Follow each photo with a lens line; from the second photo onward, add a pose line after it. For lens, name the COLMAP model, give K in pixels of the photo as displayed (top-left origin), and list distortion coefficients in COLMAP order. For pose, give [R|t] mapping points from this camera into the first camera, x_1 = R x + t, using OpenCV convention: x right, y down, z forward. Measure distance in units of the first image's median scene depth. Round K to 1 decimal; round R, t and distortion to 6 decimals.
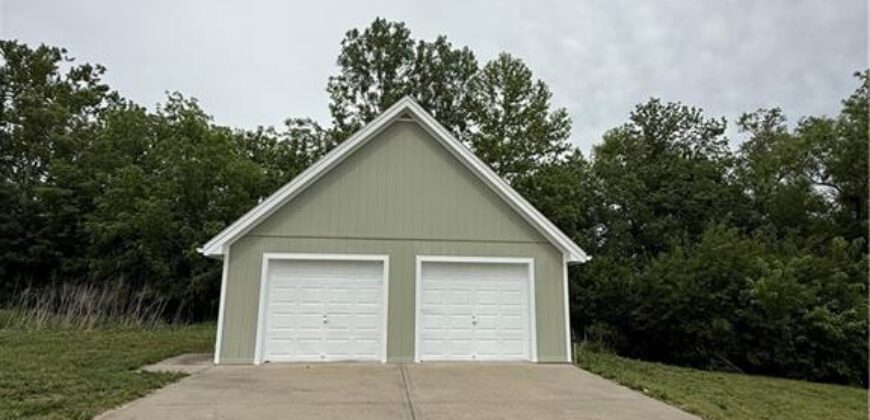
lens RADIAL K [[468.4, 0, 435.0], [0, 468.4, 210.0], [0, 0, 1]] dist [0.000000, -0.000209]
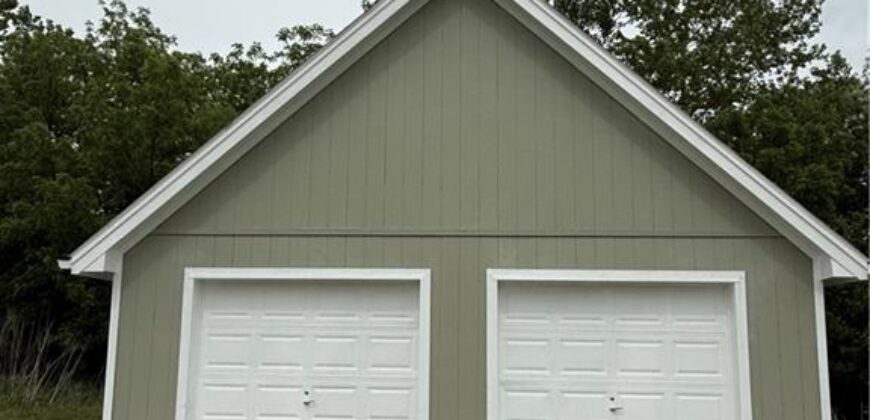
lens RADIAL K [[780.7, 0, 435.0], [0, 780.7, 222.2], [0, 0, 1]] dist [0.005044, -0.008336]
pose [[0.983873, -0.023207, -0.177357, 0.024394], [0.030145, 0.998878, 0.036522, 0.009005], [0.176311, -0.041279, 0.983469, 0.099533]]
